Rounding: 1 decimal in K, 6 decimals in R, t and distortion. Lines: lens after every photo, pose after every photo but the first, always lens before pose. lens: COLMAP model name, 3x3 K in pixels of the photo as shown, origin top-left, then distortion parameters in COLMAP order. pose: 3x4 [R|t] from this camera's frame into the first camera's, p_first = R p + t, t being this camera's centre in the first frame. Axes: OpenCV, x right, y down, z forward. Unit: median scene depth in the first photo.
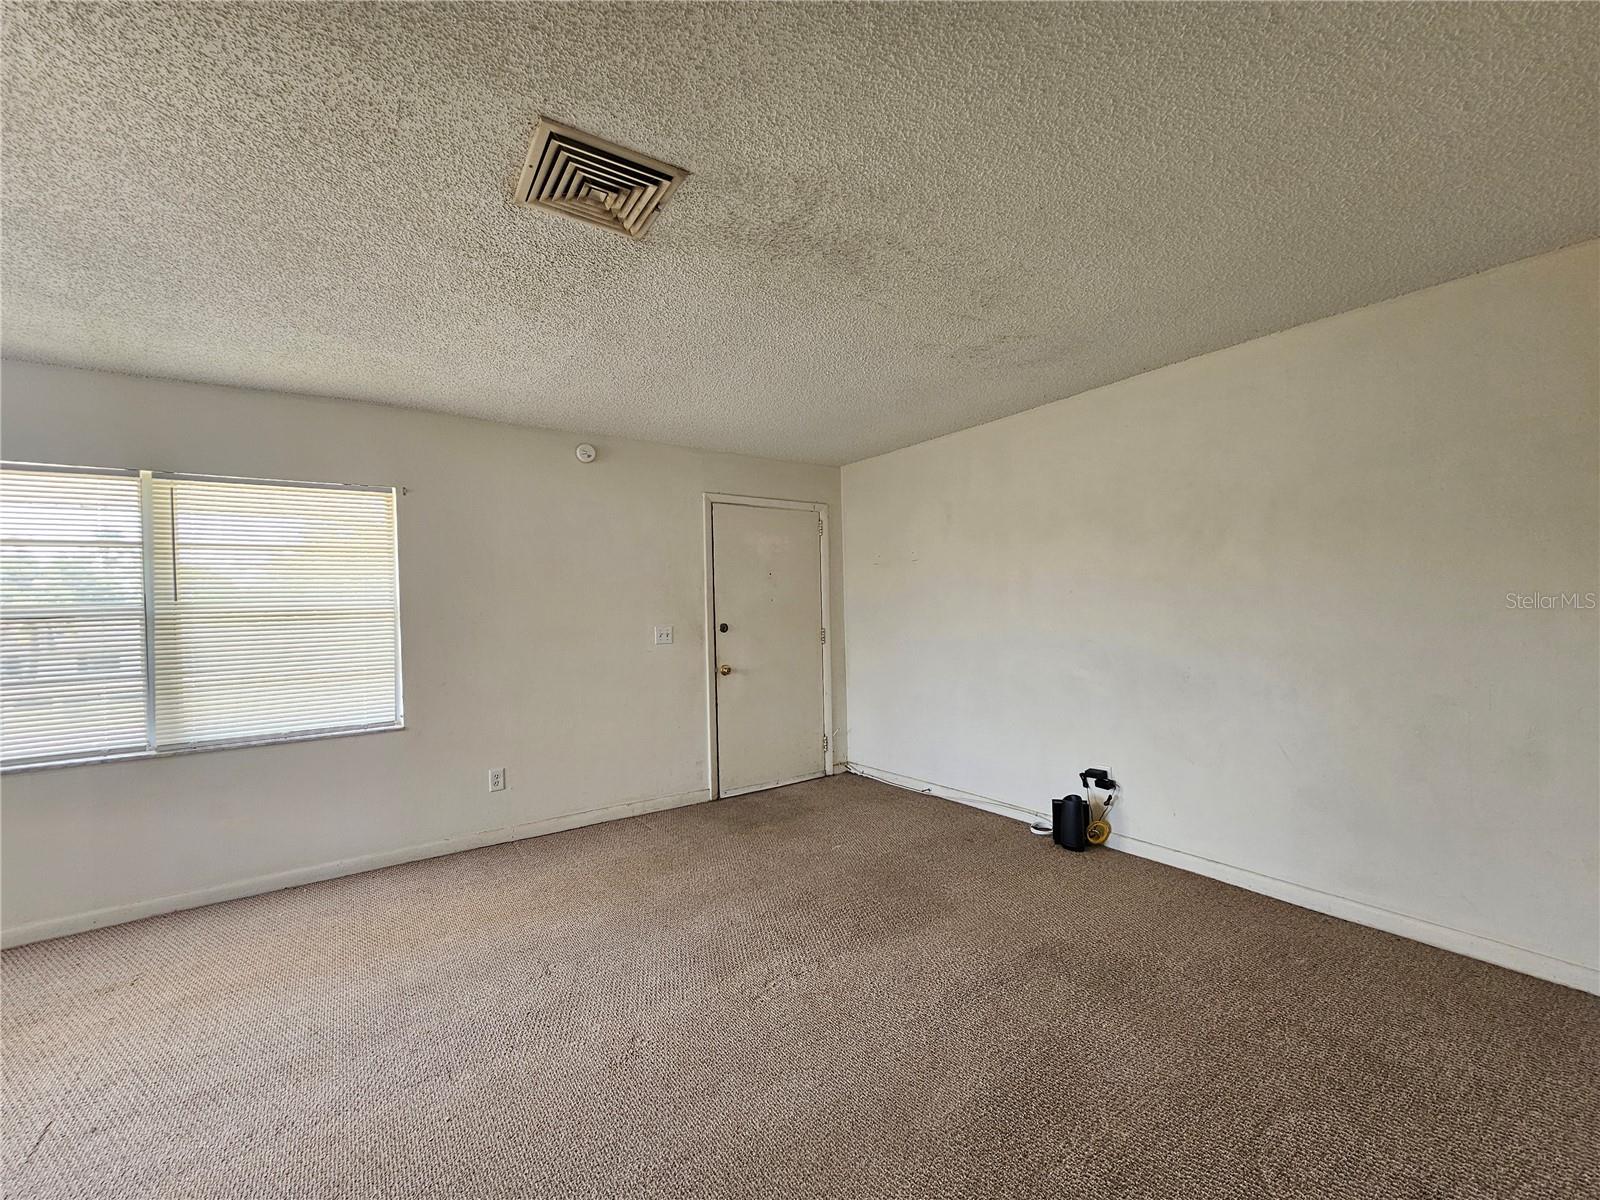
lens RADIAL K [[648.0, 0, 800.1], [0, 648.0, 606.8], [0, 0, 1]] dist [-0.003493, -0.000442]
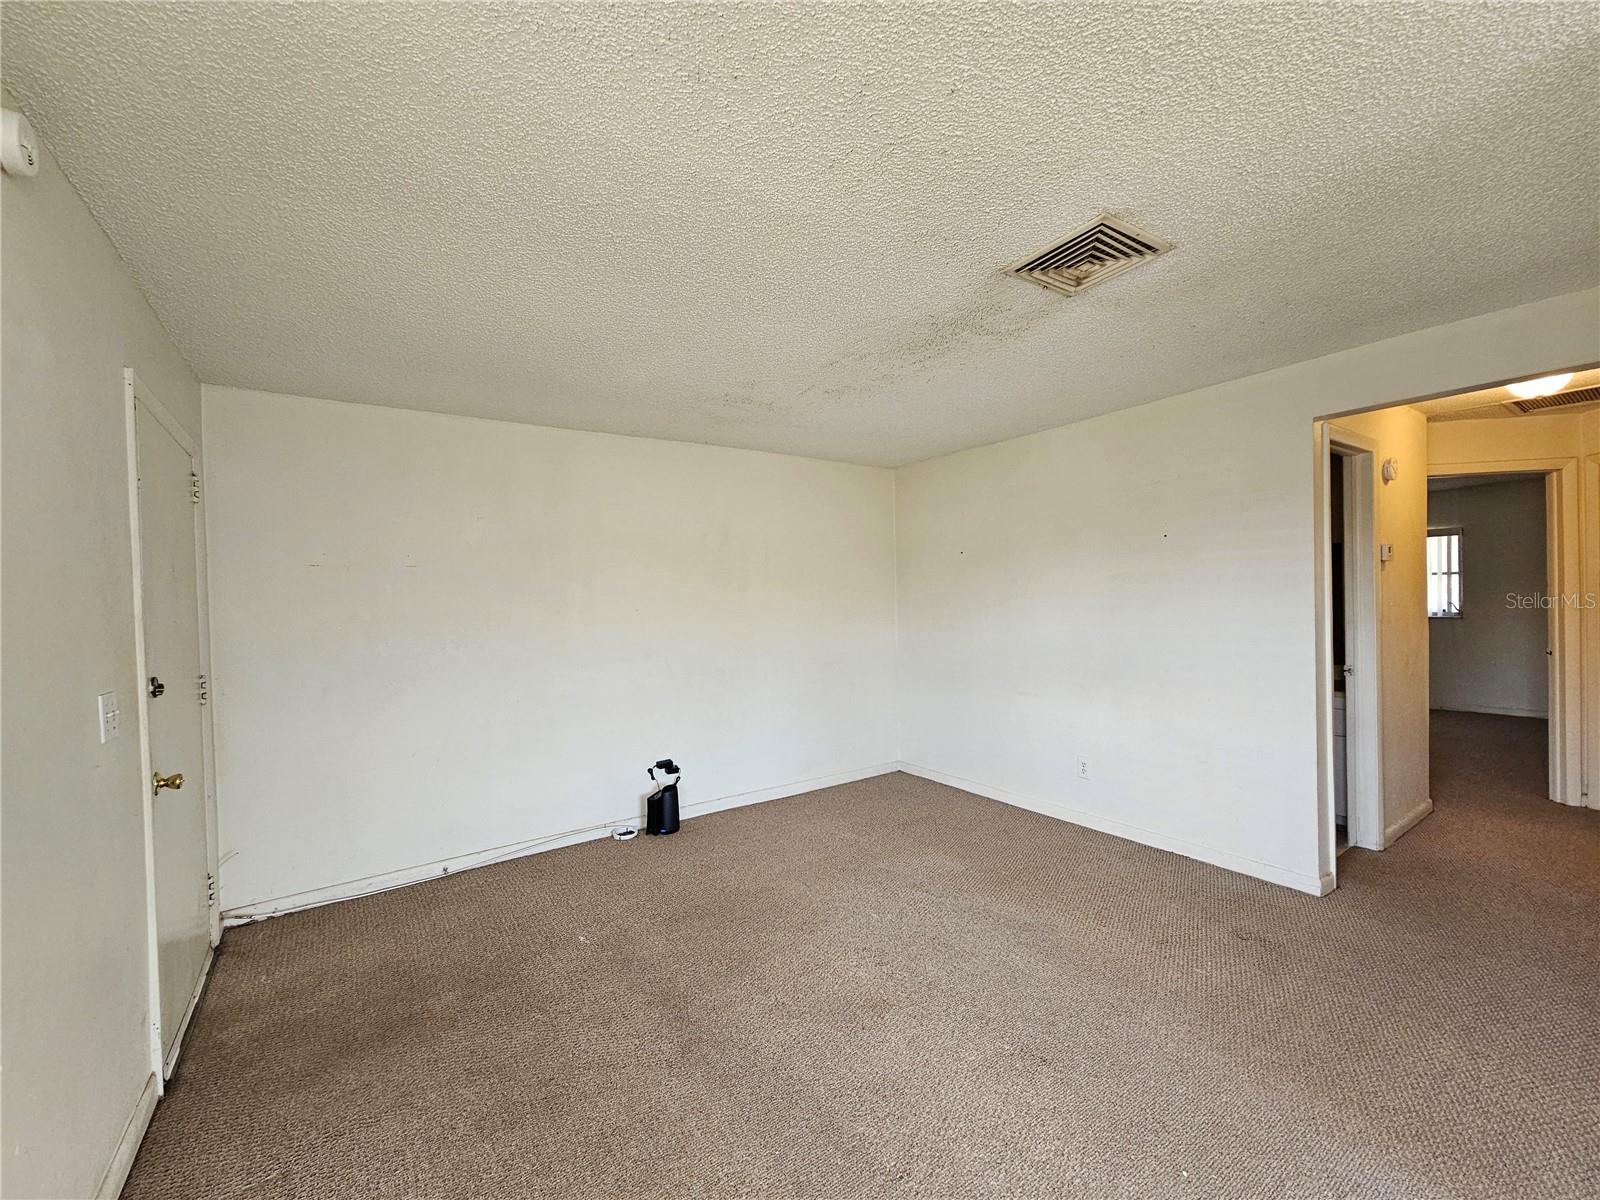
lens RADIAL K [[655.2, 0, 797.5], [0, 655.2, 607.5], [0, 0, 1]] dist [-0.000773, 0.000401]
pose [[0.001020, 0.014391, 0.999896, -0.714609], [0.022906, 0.999634, -0.014411, -0.003929], [-0.999737, 0.022919, 0.000690, 0.725302]]
